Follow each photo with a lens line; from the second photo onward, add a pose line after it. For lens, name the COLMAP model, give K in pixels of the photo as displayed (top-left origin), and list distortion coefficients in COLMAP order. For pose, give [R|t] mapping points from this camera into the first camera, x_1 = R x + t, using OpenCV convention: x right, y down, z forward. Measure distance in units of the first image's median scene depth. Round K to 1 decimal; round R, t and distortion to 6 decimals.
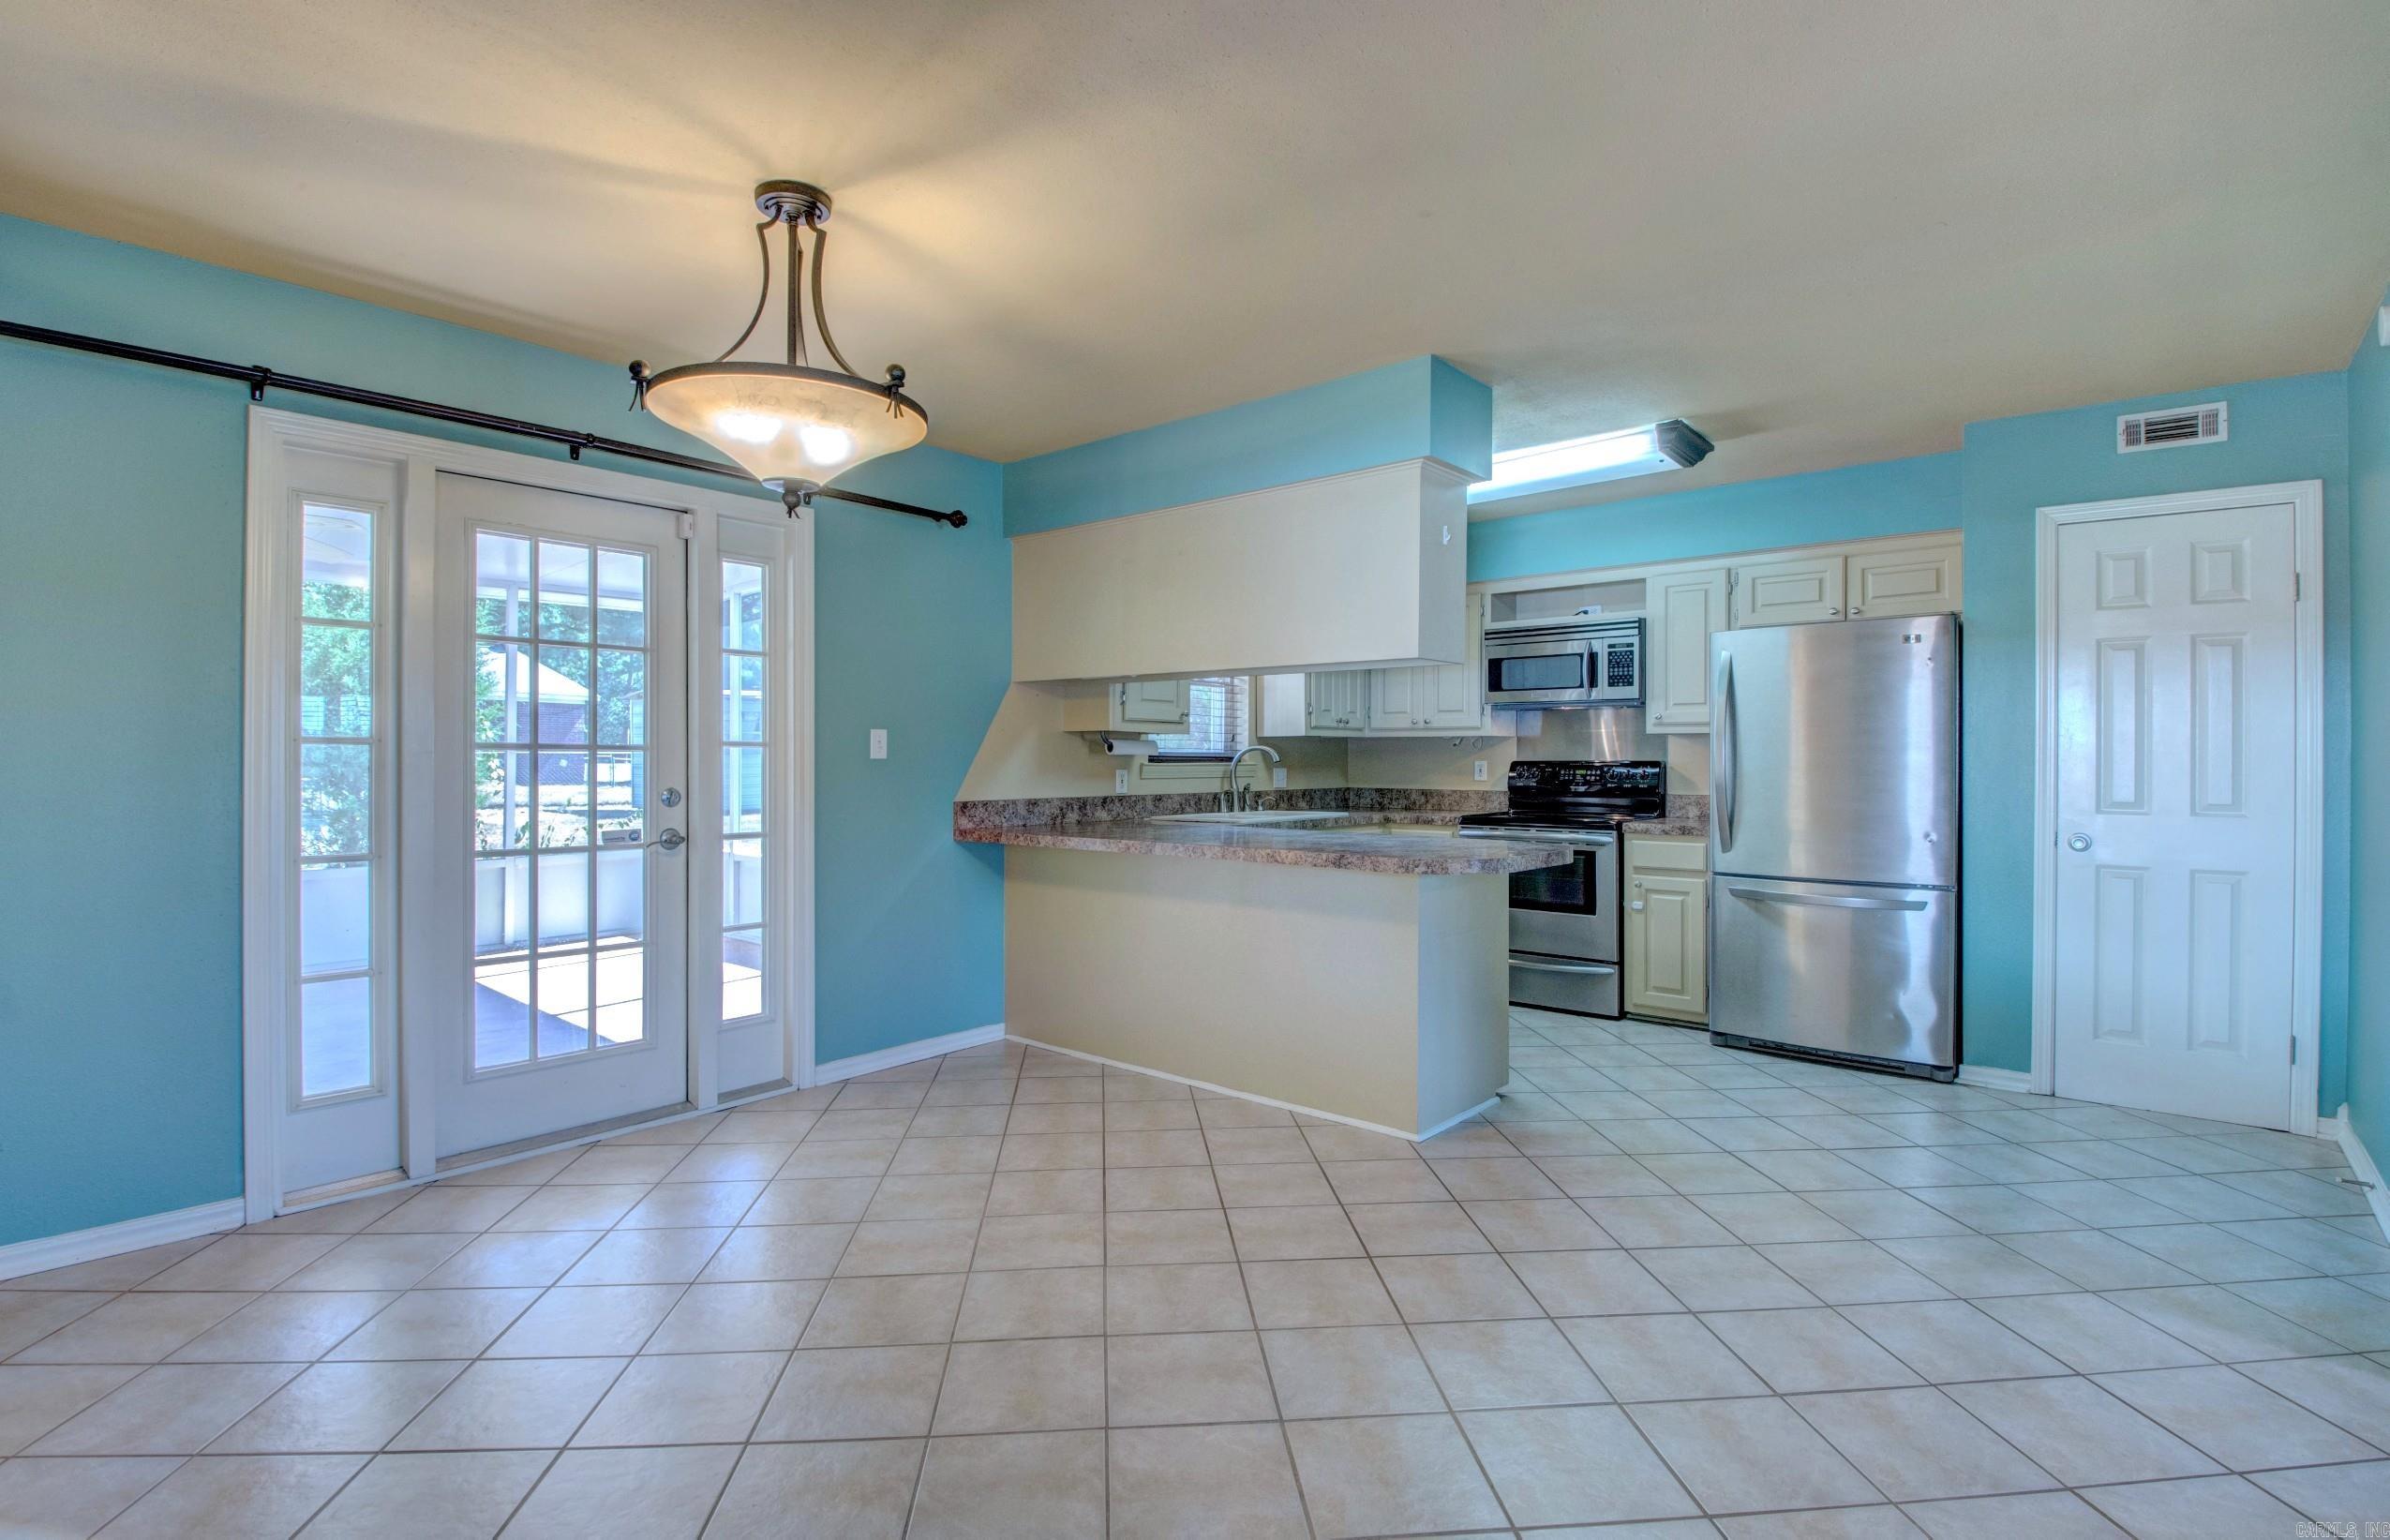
lens RADIAL K [[1110.9, 0, 1181.3], [0, 1110.9, 754.8], [0, 0, 1]] dist [0.013801, -0.025342]
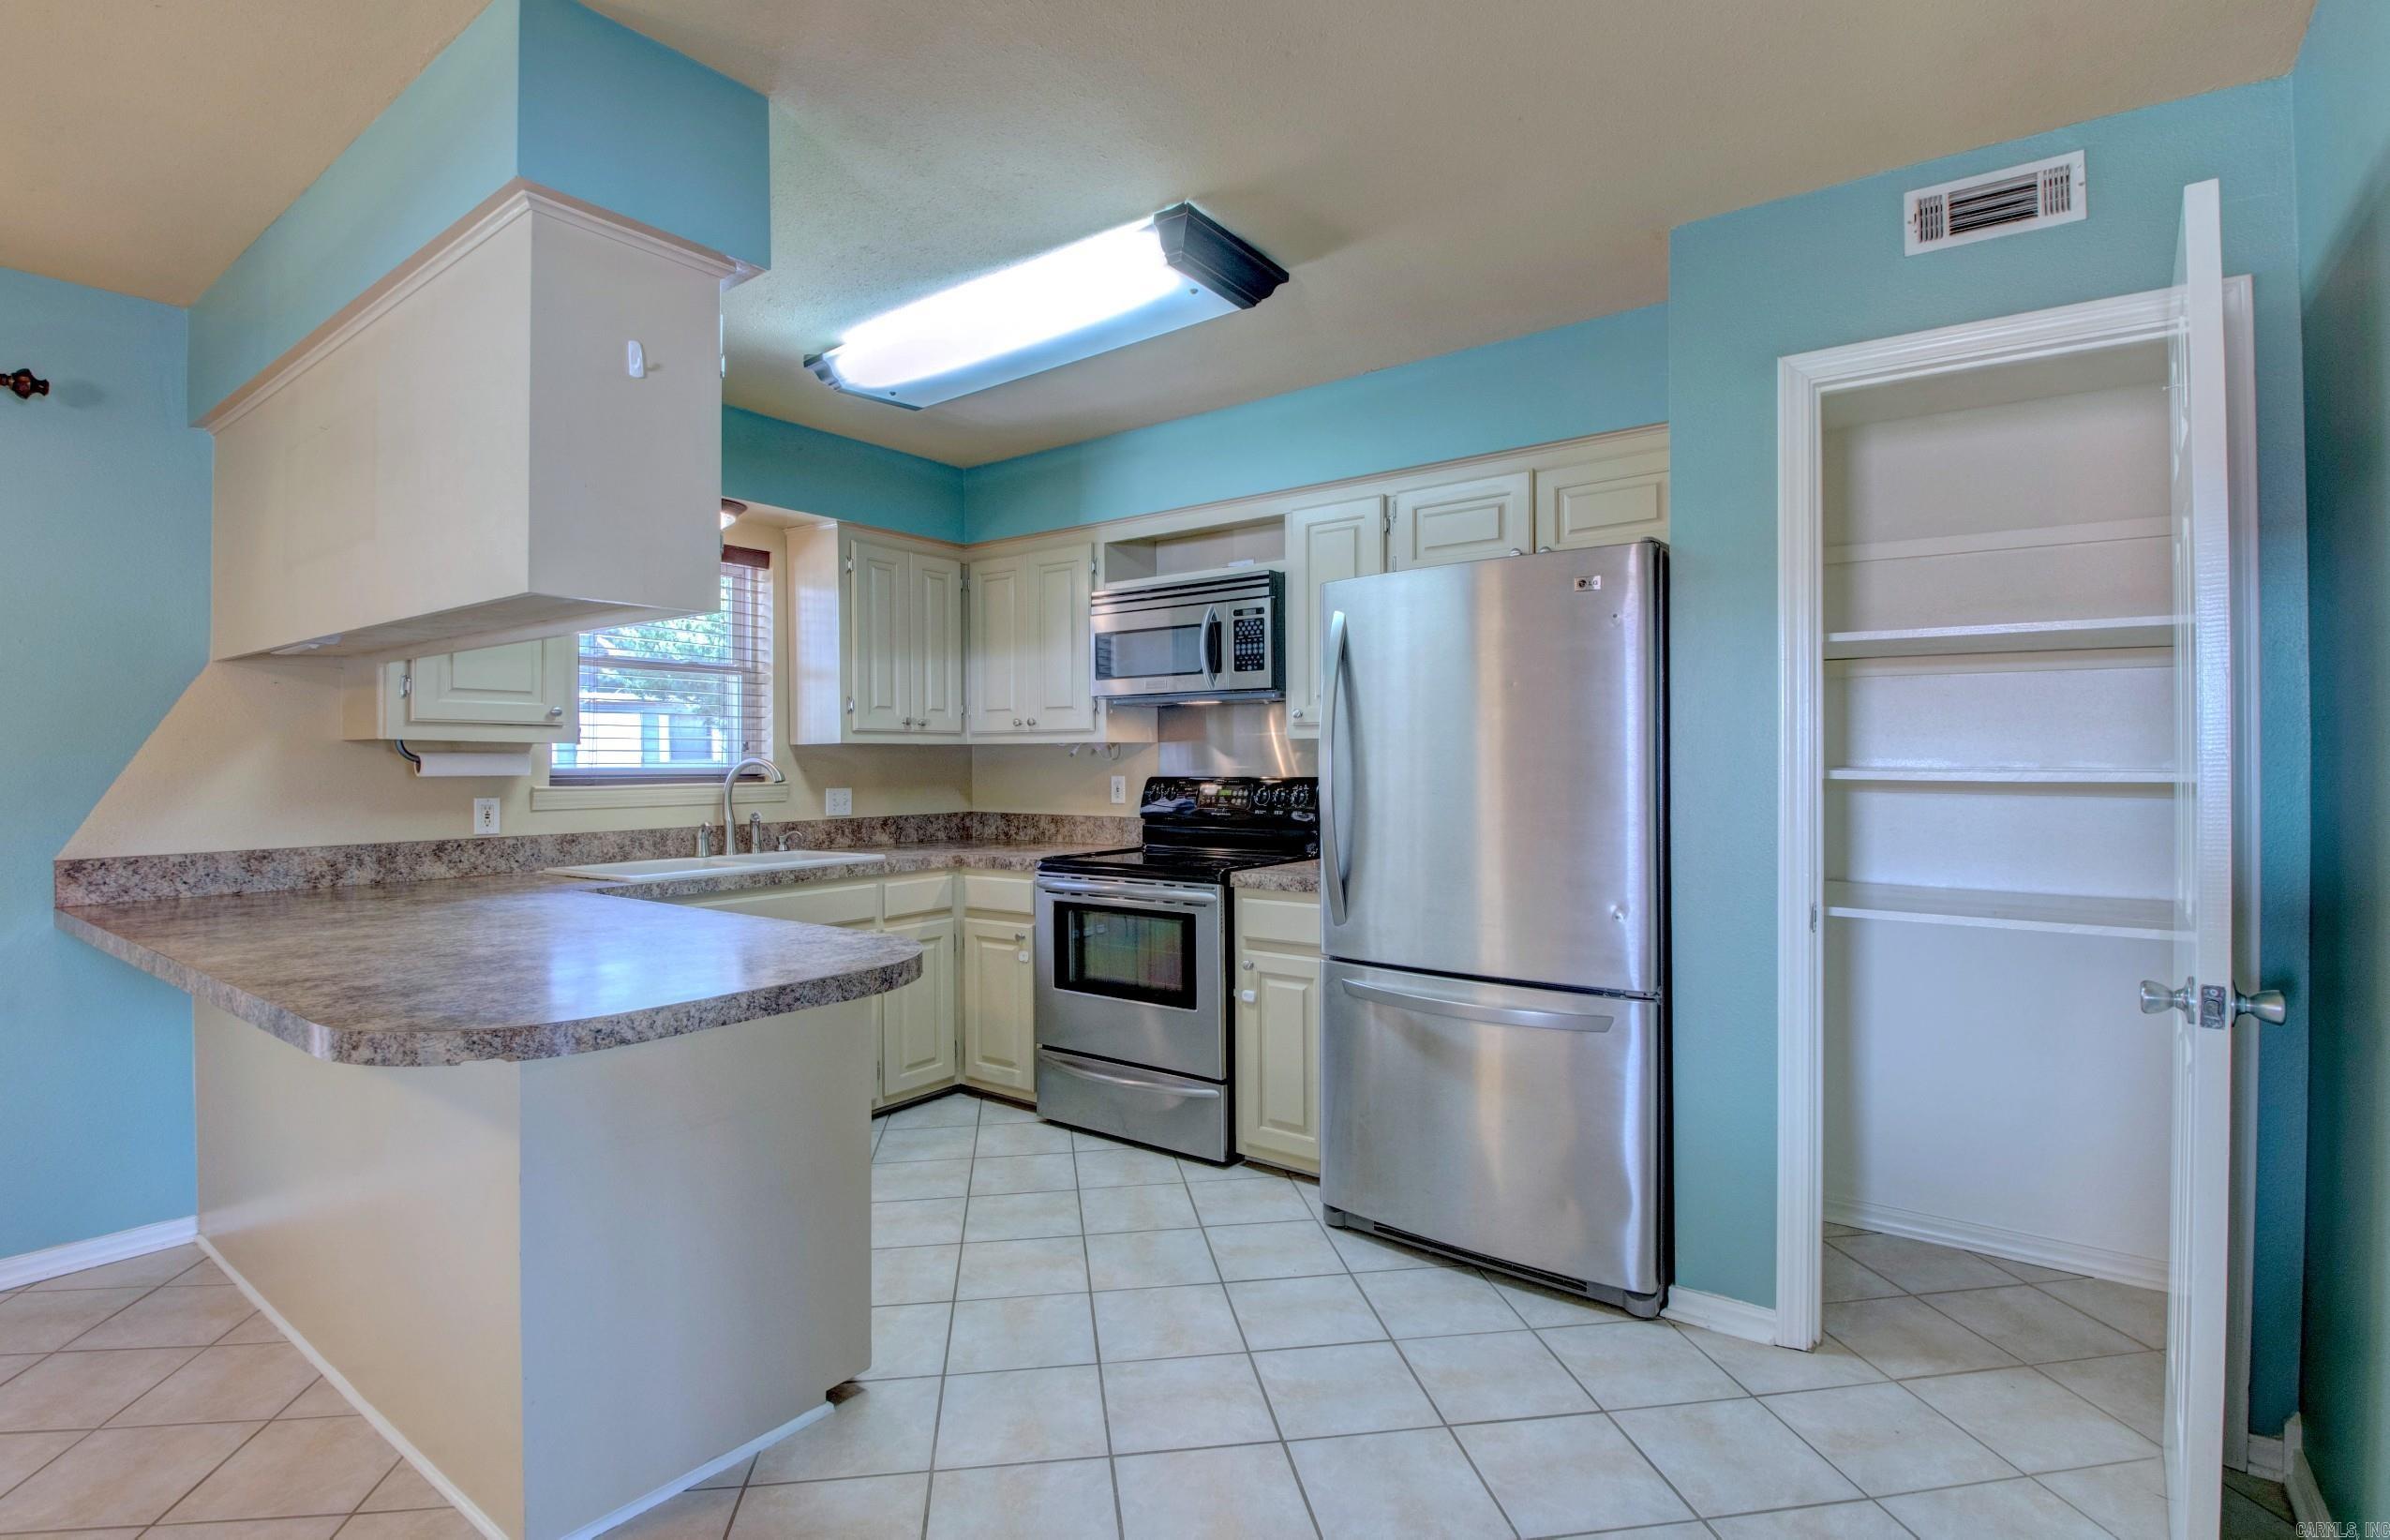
lens RADIAL K [[1106.2, 0, 1175.2], [0, 1106.2, 751.4], [0, 0, 1]] dist [0.025663, -0.031882]
pose [[0.997970, -0.005743, 0.063422, 0.325961], [0.006058, 0.999970, -0.004775, -0.008939], [-0.063393, 0.005150, 0.997975, 0.339282]]
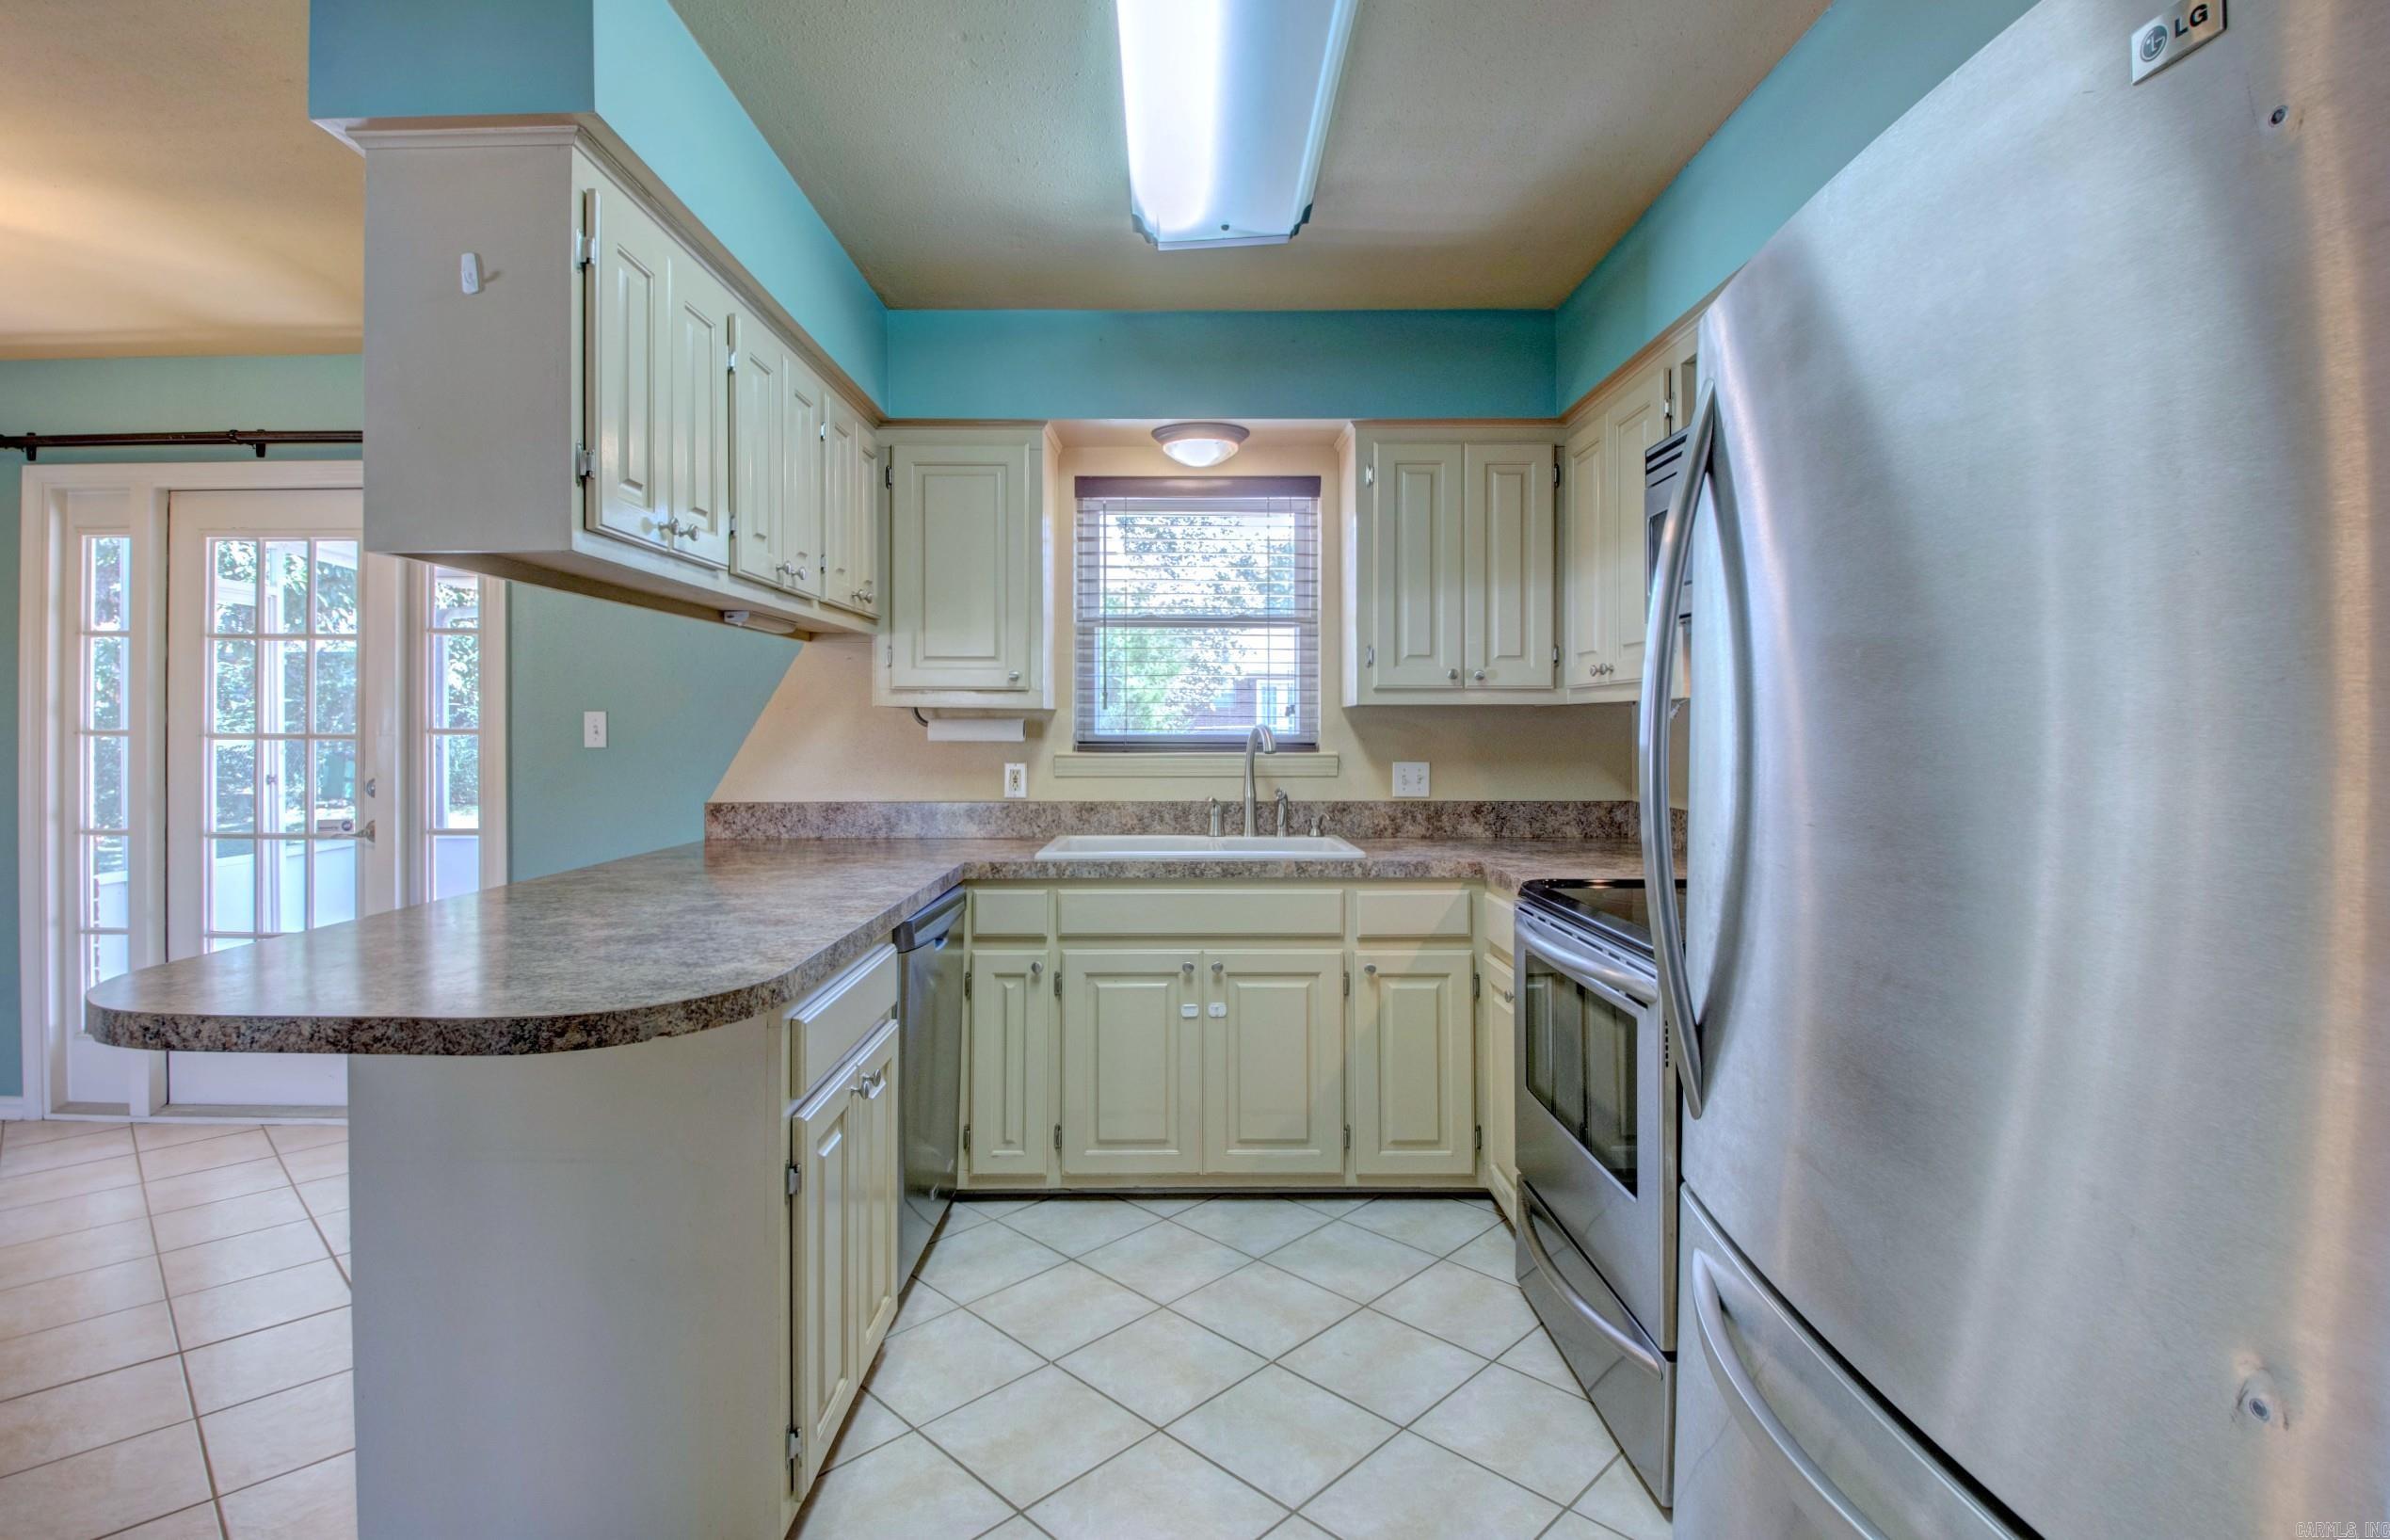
lens RADIAL K [[1145.8, 0, 1220.9], [0, 1145.8, 727.5], [0, 0, 1]] dist [0.013127, -0.022990]
pose [[0.657813, -0.002841, -0.753176, 0.577552], [0.004592, 0.999989, 0.000238, -0.007979], [0.753168, -0.003615, 0.657819, 0.674433]]
